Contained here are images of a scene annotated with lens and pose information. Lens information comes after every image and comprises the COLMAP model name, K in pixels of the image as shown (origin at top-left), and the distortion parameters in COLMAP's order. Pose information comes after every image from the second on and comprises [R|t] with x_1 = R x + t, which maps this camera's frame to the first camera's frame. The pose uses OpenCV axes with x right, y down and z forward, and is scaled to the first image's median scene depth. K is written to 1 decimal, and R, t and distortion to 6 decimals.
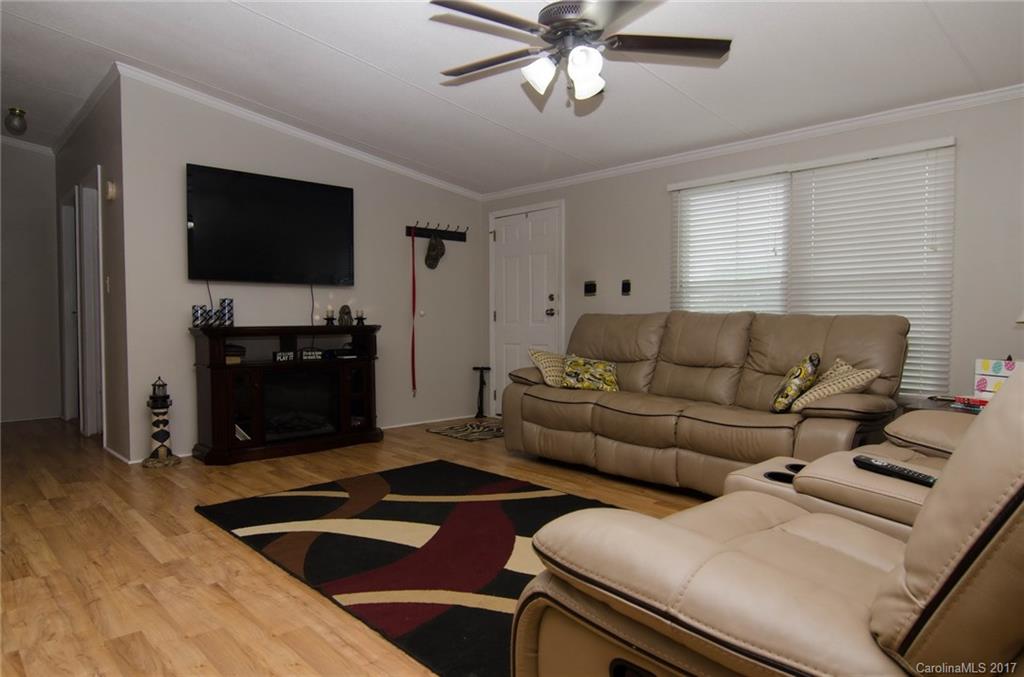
lens RADIAL K [[616.2, 0, 509.9], [0, 616.2, 337.7], [0, 0, 1]] dist [-0.009982, 0.002178]
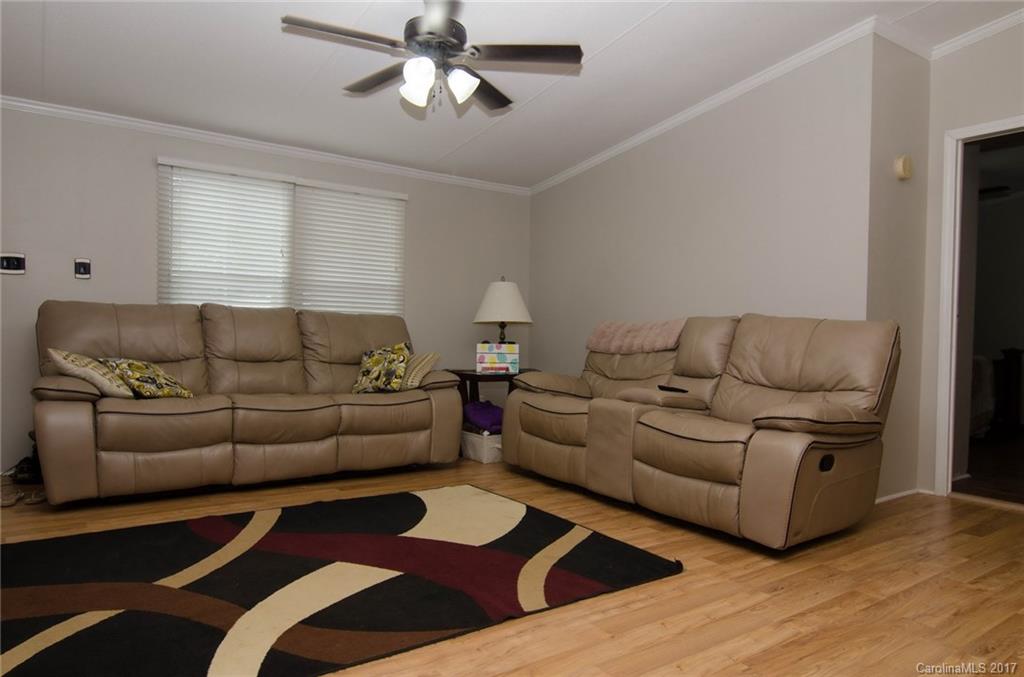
lens RADIAL K [[616.2, 0, 508.0], [0, 616.2, 336.9], [0, 0, 1]] dist [-0.009982, 0.002178]
pose [[0.184290, -0.007256, 0.982845, -0.688248], [0.008334, 0.999948, 0.005819, 0.005853], [-0.982837, 0.007119, 0.184341, 0.499104]]
